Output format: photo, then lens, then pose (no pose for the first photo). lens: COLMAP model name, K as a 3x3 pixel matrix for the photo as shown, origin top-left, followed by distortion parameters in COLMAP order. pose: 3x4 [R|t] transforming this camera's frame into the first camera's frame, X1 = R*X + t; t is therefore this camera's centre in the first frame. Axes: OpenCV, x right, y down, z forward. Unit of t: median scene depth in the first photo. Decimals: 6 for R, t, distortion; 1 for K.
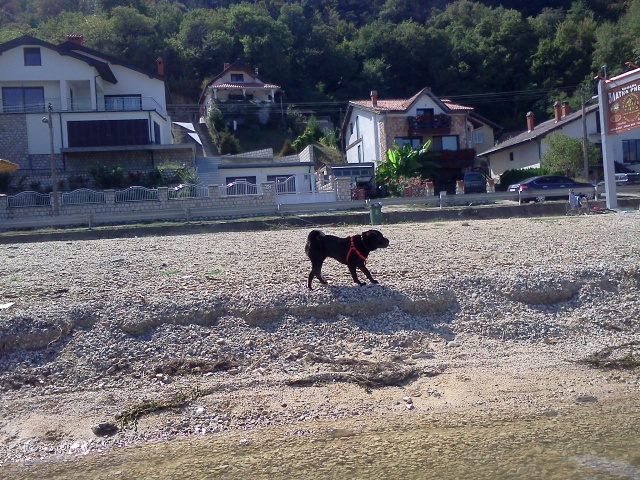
lens RADIAL K [[617.1, 0, 320.0], [0, 617.1, 240.0], [0, 0, 1]] dist [-0.044304, 0.086738]
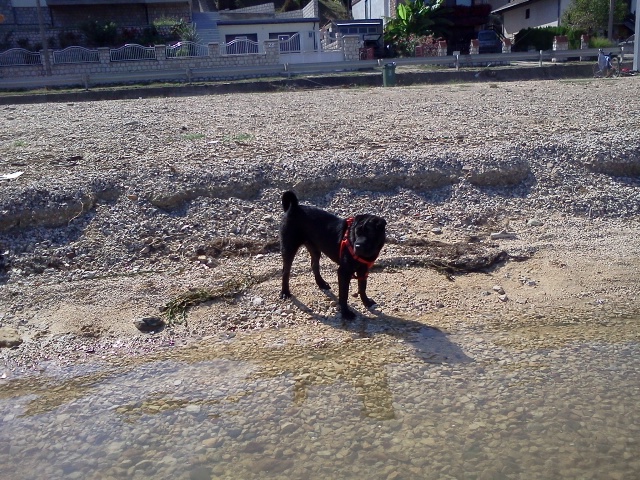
lens RADIAL K [[617.1, 0, 320.0], [0, 617.1, 240.0], [0, 0, 1]] dist [-0.044304, 0.086738]
pose [[0.999985, 0.005300, 0.001269, -0.080395], [-0.005449, 0.976212, 0.216752, 0.006241], [-0.000090, -0.216756, 0.976226, 0.133756]]
